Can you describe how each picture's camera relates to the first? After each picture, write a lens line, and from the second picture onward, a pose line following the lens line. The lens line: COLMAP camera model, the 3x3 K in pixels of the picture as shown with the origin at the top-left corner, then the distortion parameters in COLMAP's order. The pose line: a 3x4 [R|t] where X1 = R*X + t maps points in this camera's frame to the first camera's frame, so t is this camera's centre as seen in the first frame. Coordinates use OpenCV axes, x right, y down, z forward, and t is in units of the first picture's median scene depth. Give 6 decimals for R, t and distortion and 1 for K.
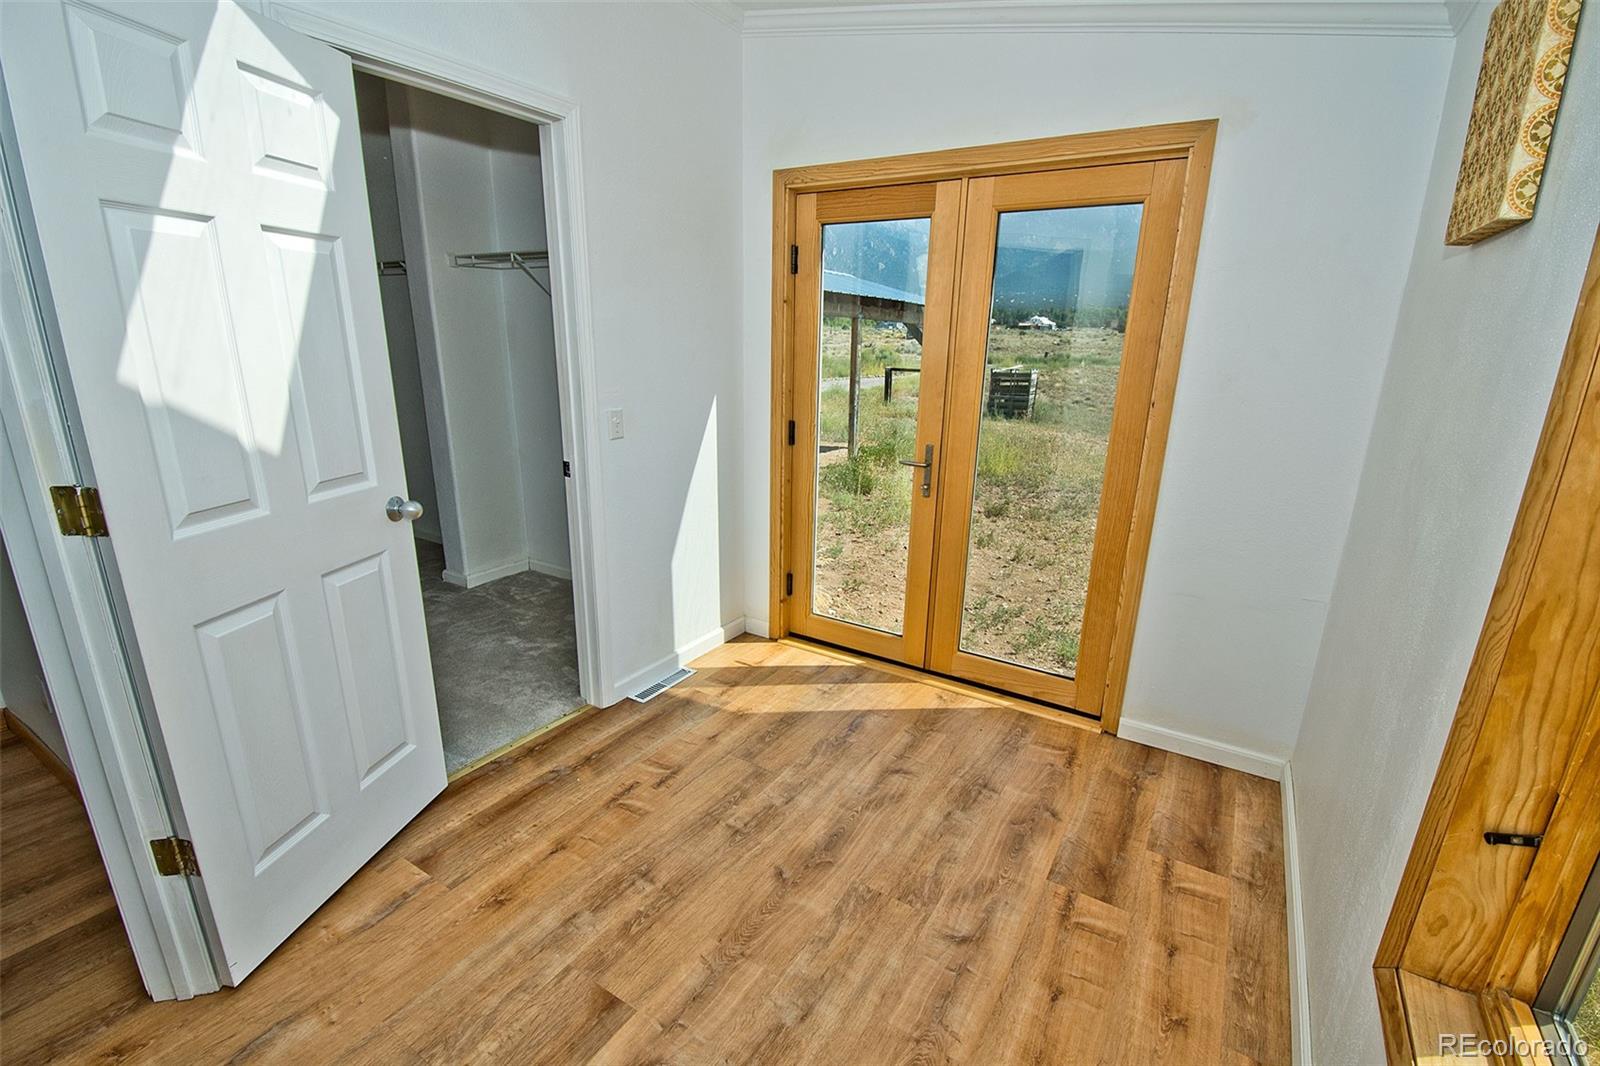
lens RADIAL K [[703.1, 0, 808.6], [0, 703.1, 544.2], [0, 0, 1]] dist [0.019876, -0.026553]
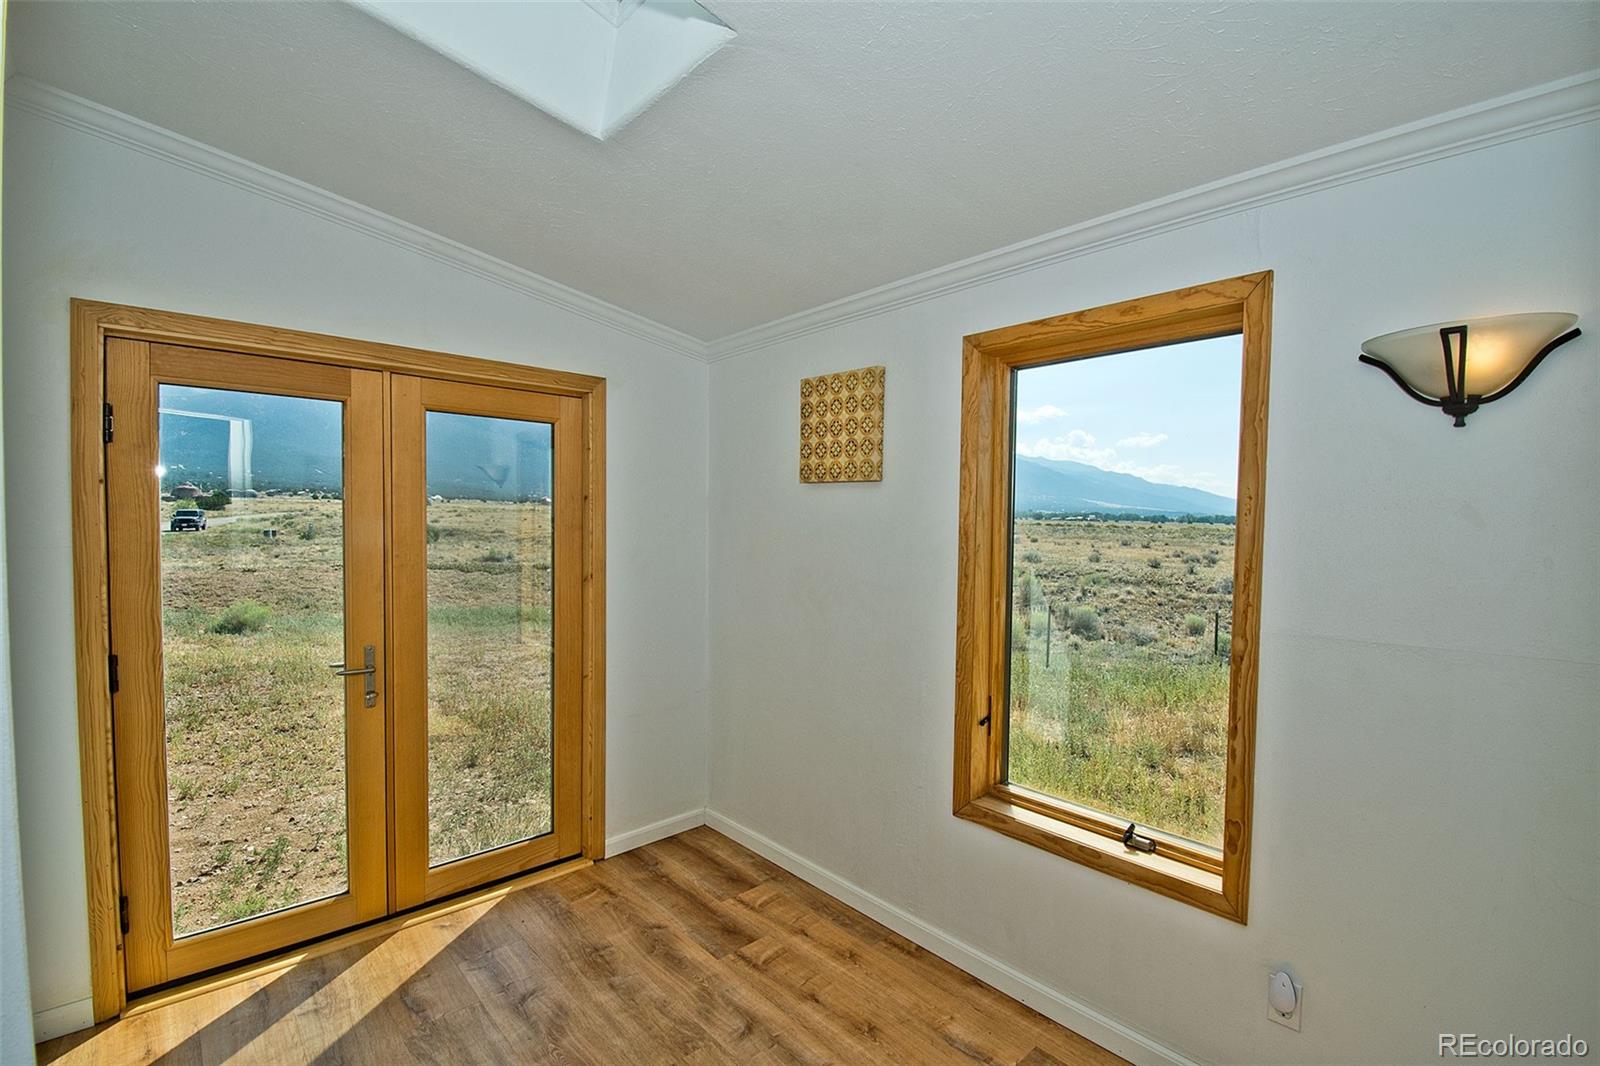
lens RADIAL K [[703.1, 0, 808.6], [0, 703.1, 544.2], [0, 0, 1]] dist [0.019876, -0.026553]
pose [[0.274658, -0.053437, 0.960056, -0.579693], [0.266468, 0.963579, -0.022600, -0.112682], [-0.923882, 0.262031, 0.278894, 0.255017]]
